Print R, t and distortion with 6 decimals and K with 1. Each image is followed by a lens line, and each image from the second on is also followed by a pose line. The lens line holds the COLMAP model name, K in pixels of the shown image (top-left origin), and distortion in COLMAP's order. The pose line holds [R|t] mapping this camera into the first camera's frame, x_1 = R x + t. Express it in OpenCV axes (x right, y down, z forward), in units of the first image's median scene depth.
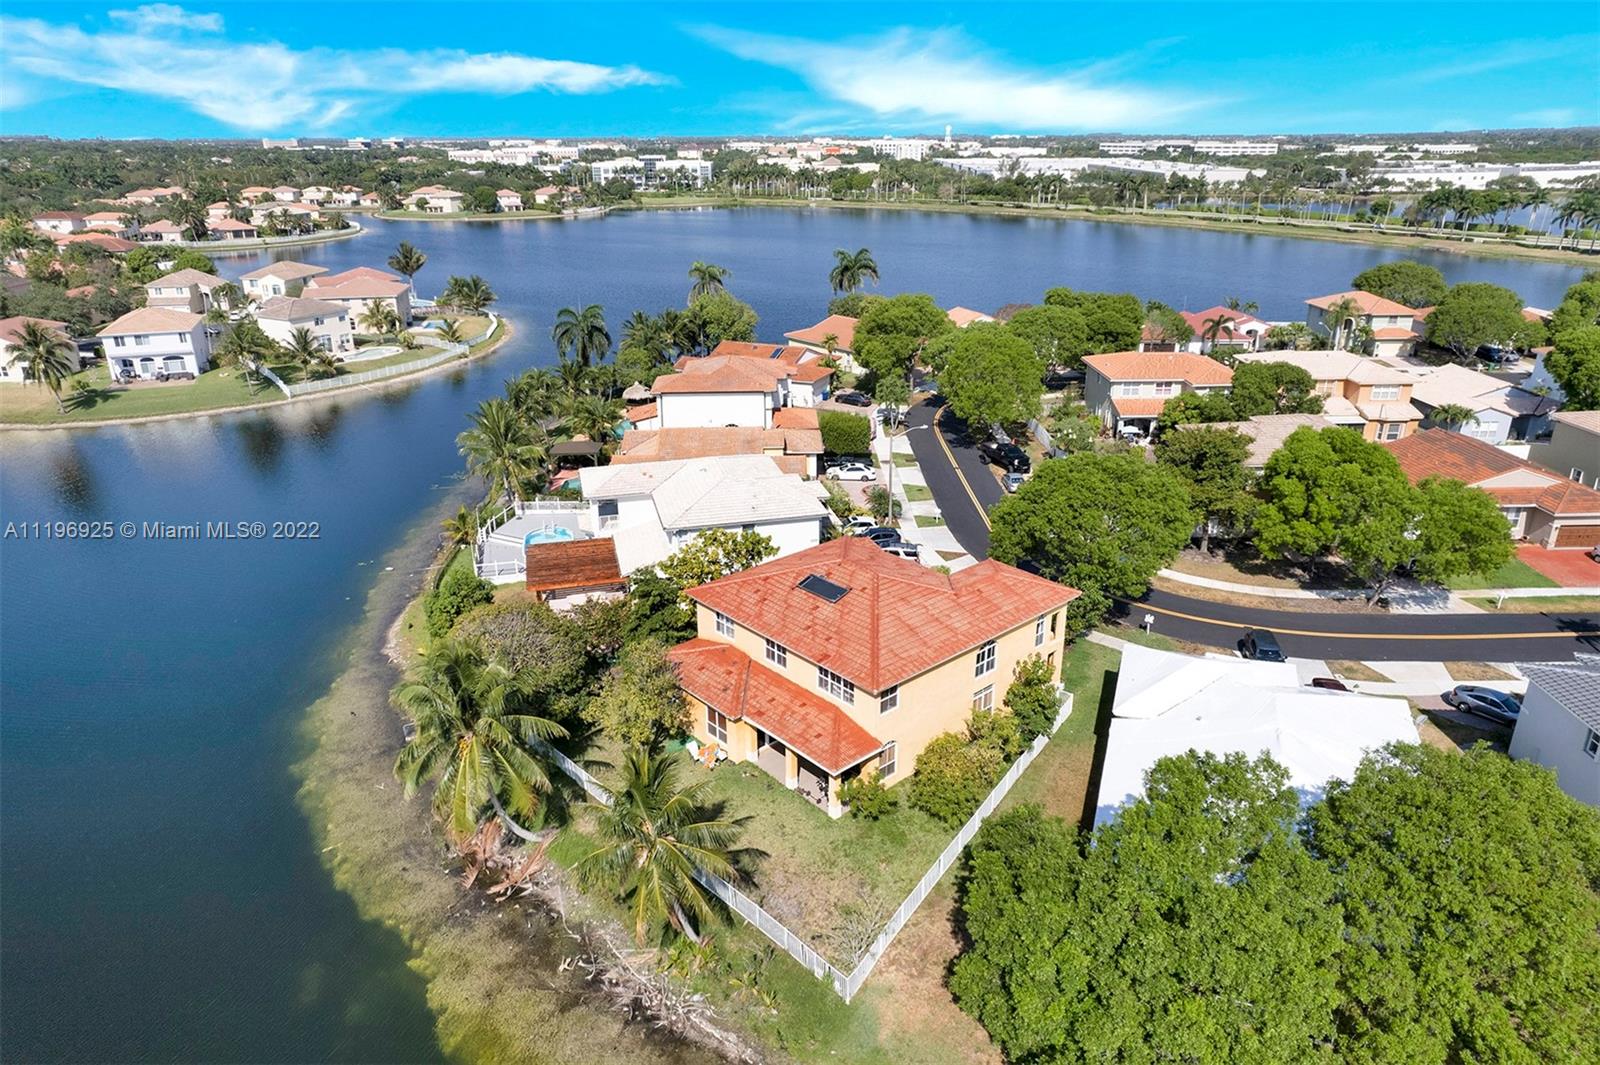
lens RADIAL K [[1033.4, 0, 795.8], [0, 1033.4, 533.2], [0, 0, 1]] dist [-0.067114, 0.072450]
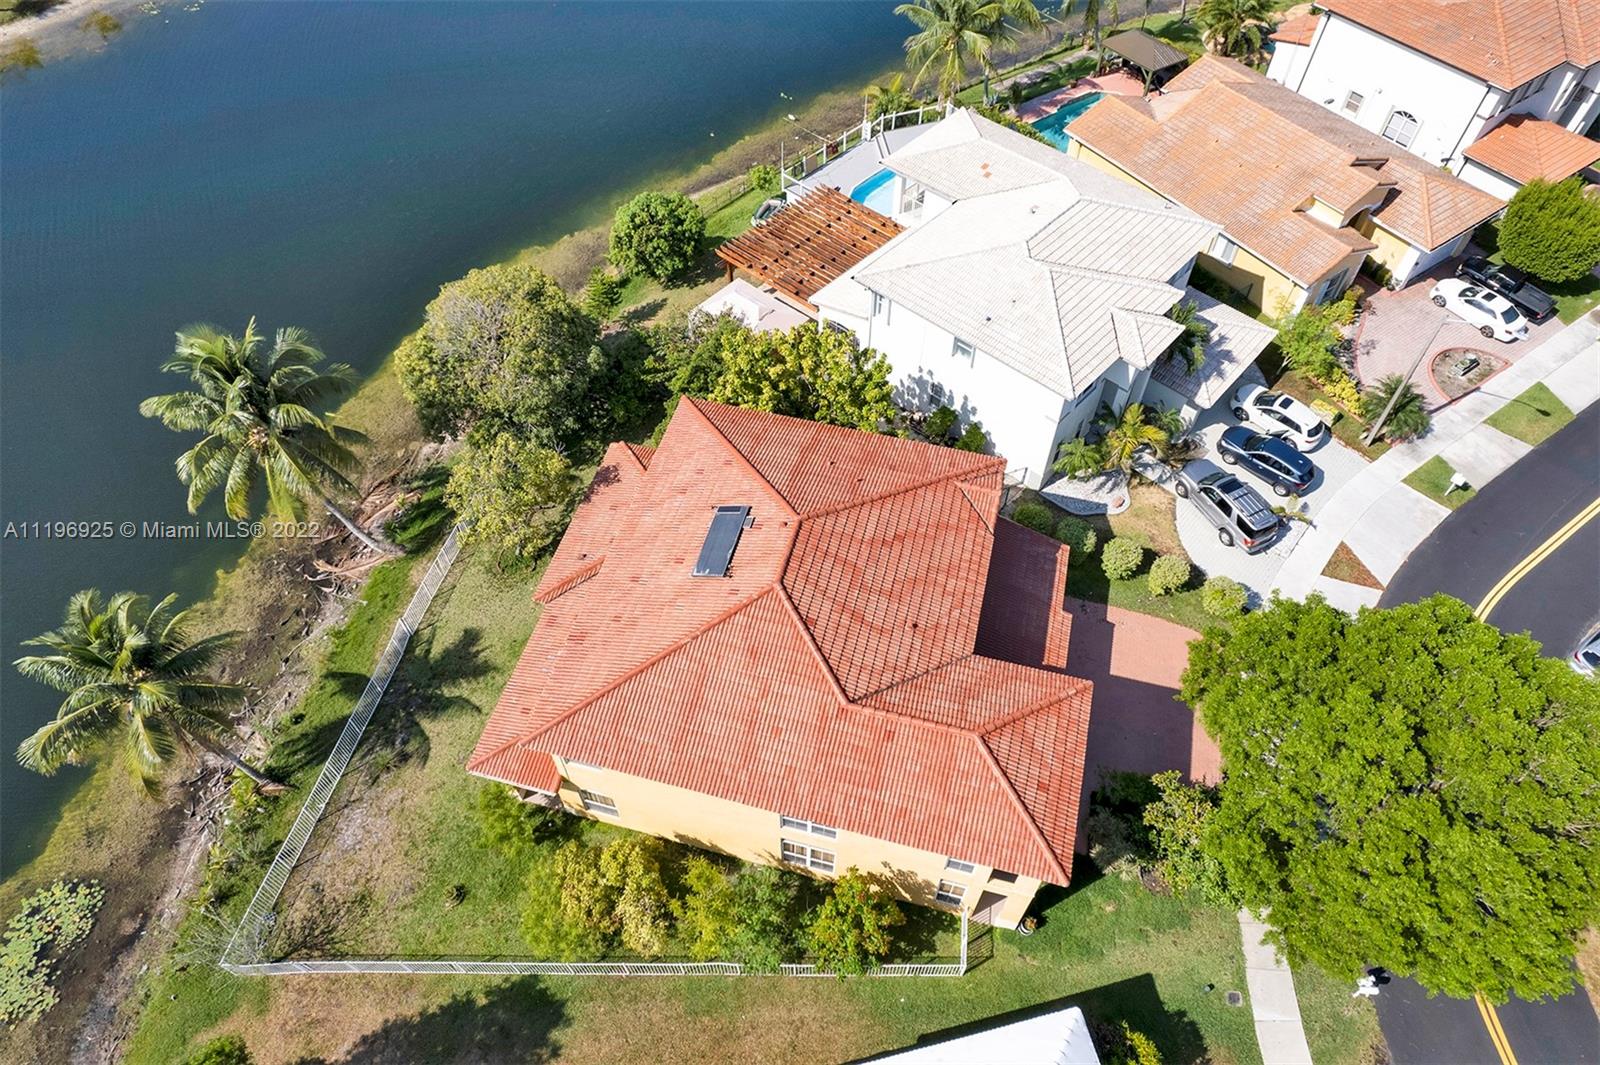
lens RADIAL K [[1023.6, 0, 798.4], [0, 1023.6, 524.7], [0, 0, 1]] dist [-0.073952, 0.069037]
pose [[0.557900, 0.658195, -0.505496, 0.281386], [-0.304689, 0.729010, 0.612952, -0.272068], [0.771953, -0.187947, 0.607259, 0.531739]]
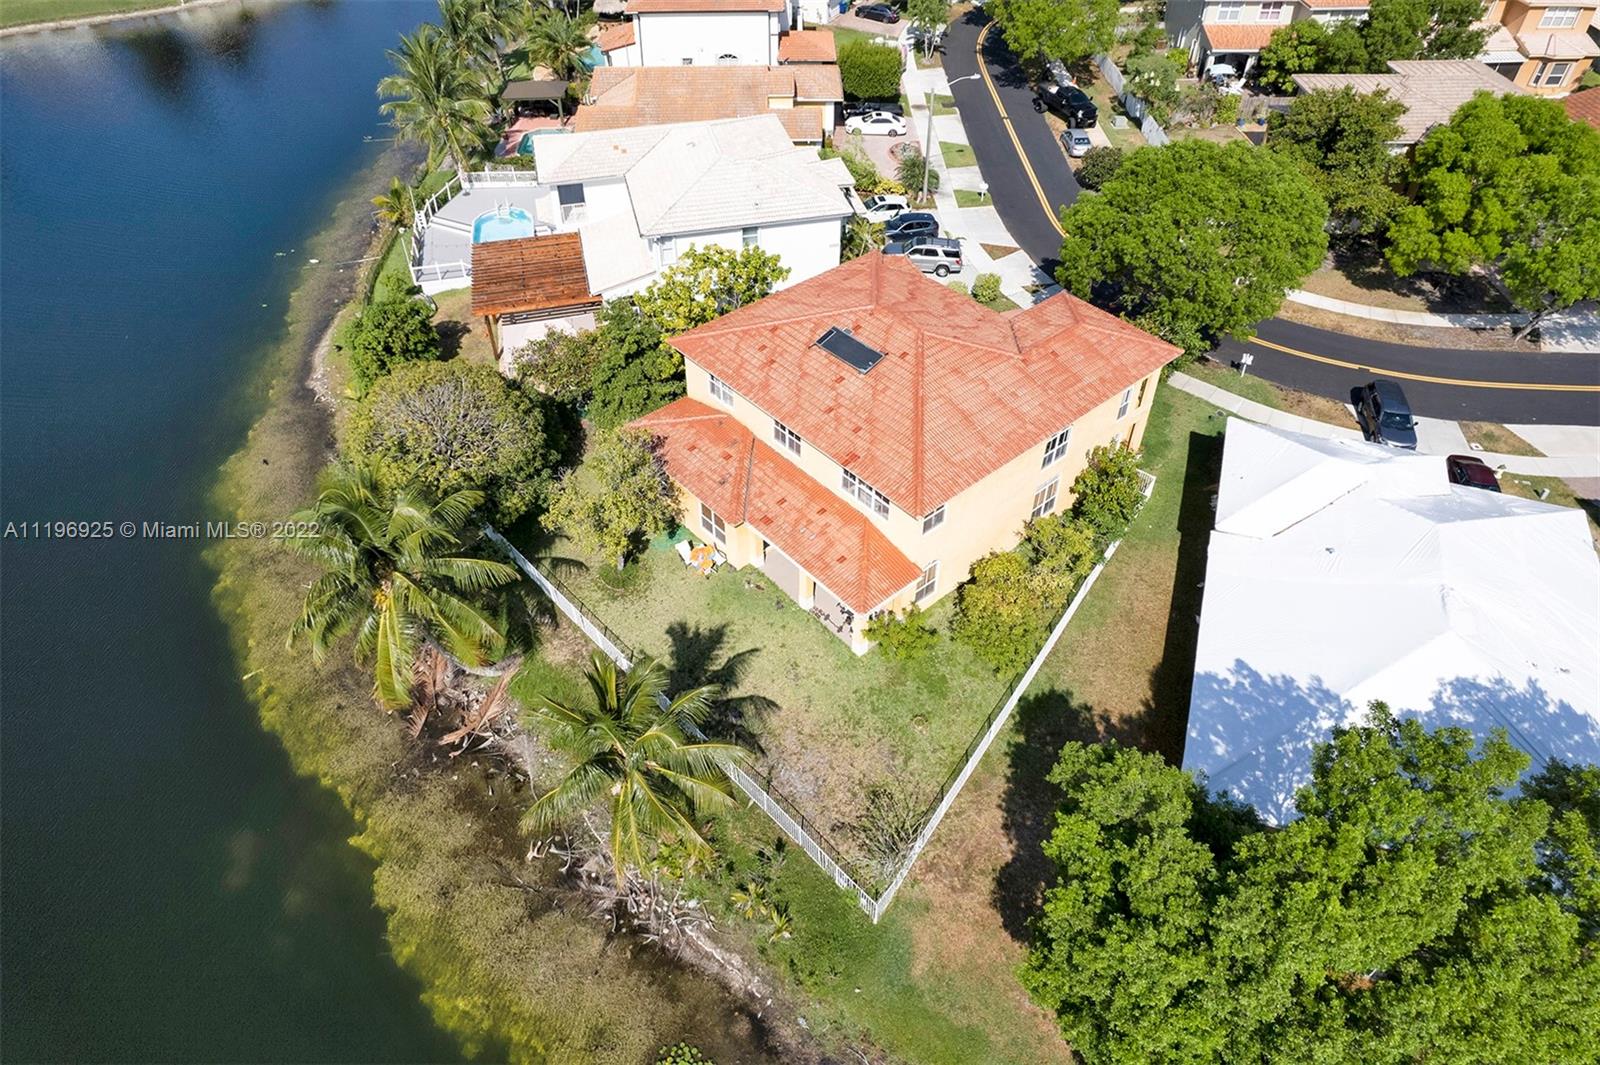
lens RADIAL K [[1023.6, 0, 798.4], [0, 1023.6, 524.7], [0, 0, 1]] dist [-0.073952, 0.069037]
pose [[0.999957, 0.009012, 0.002351, -0.009287], [-0.009248, 0.931027, 0.364834, -0.079624], [0.001099, -0.364840, 0.931070, 0.204021]]
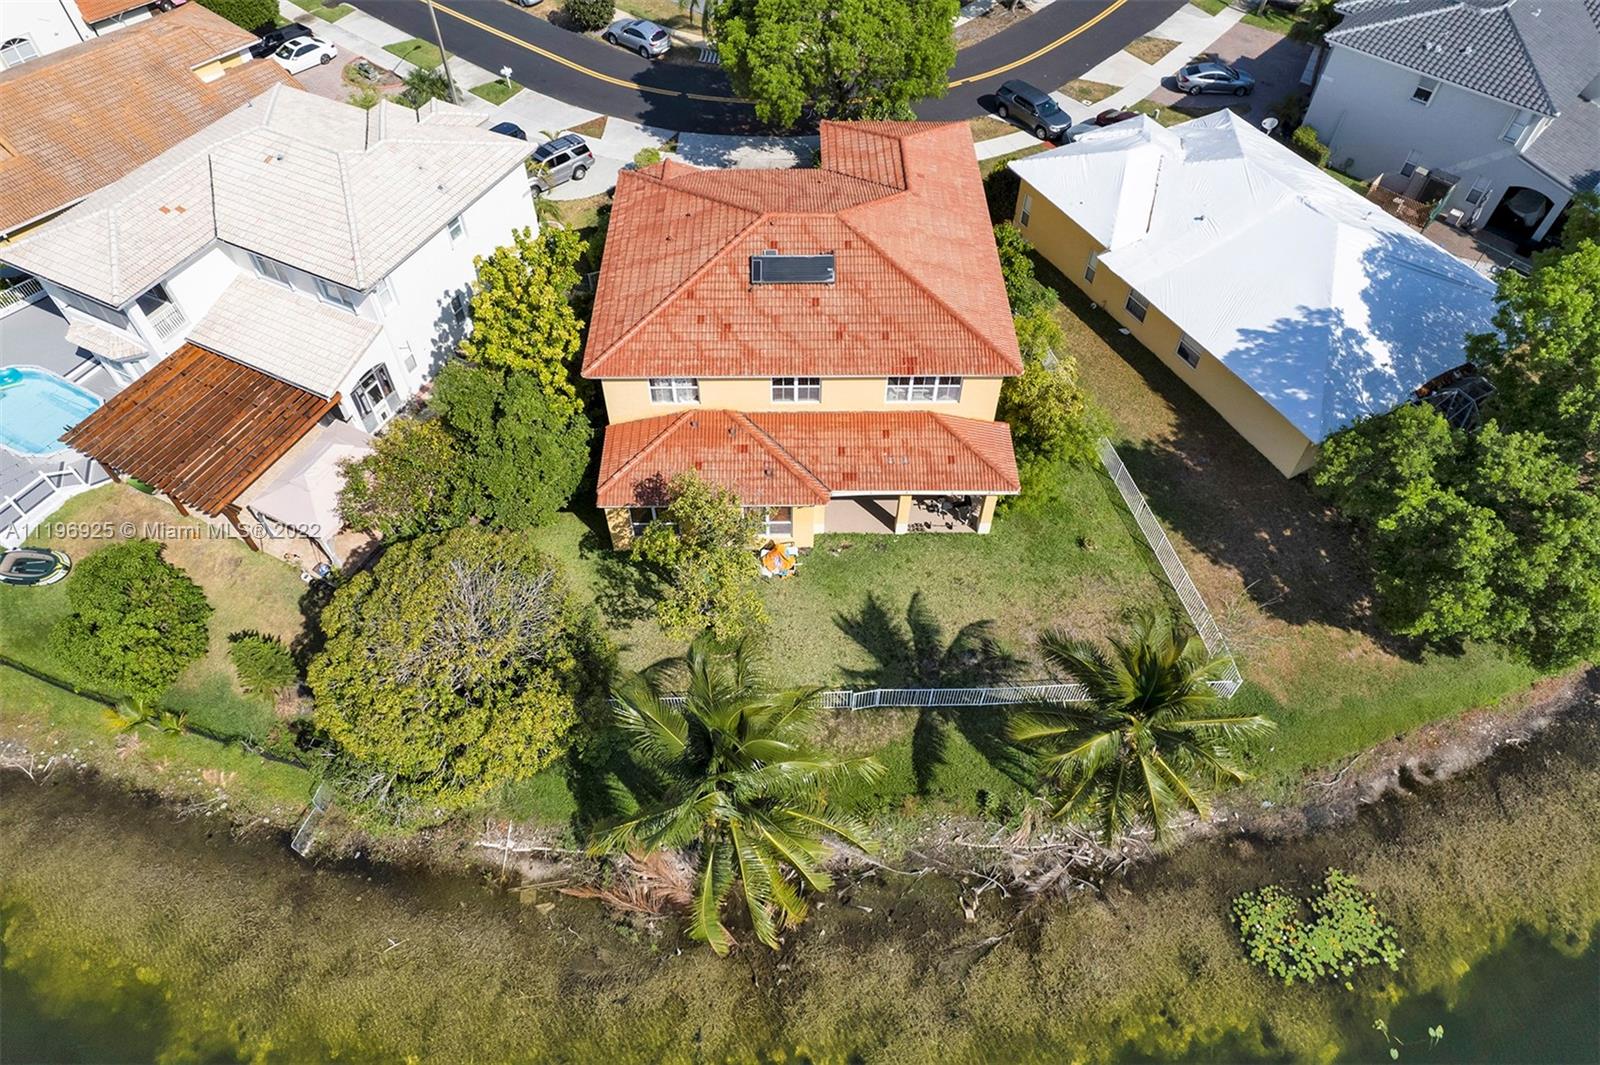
lens RADIAL K [[1023.6, 0, 798.4], [0, 1023.6, 524.7], [0, 0, 1]] dist [-0.073952, 0.069037]
pose [[0.649140, -0.587806, 0.482806, -0.310382], [0.267083, 0.770429, 0.578883, -0.160655], [-0.712238, -0.246827, 0.657109, 0.414823]]
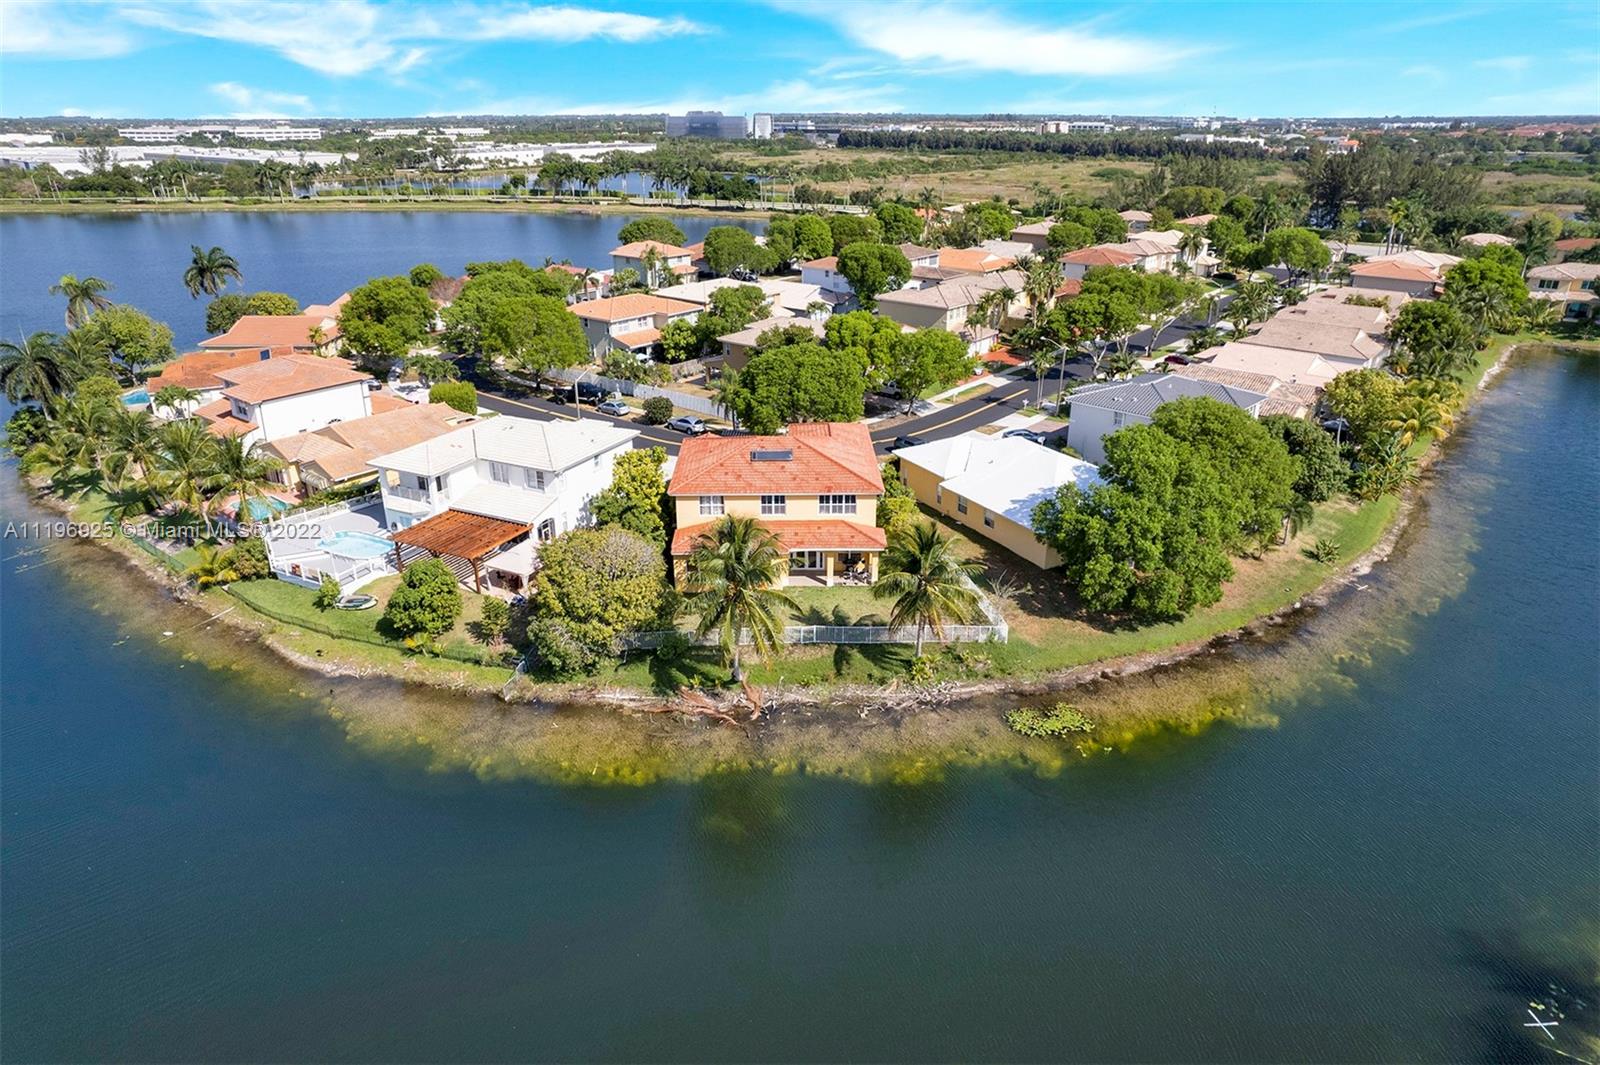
lens RADIAL K [[1023.6, 0, 798.4], [0, 1023.6, 524.7], [0, 0, 1]] dist [-0.073952, 0.069037]
pose [[0.644929, -0.279843, 0.711164, -0.750322], [0.272360, 0.953610, 0.128251, -0.018815], [-0.714063, 0.110980, 0.691228, 0.037865]]
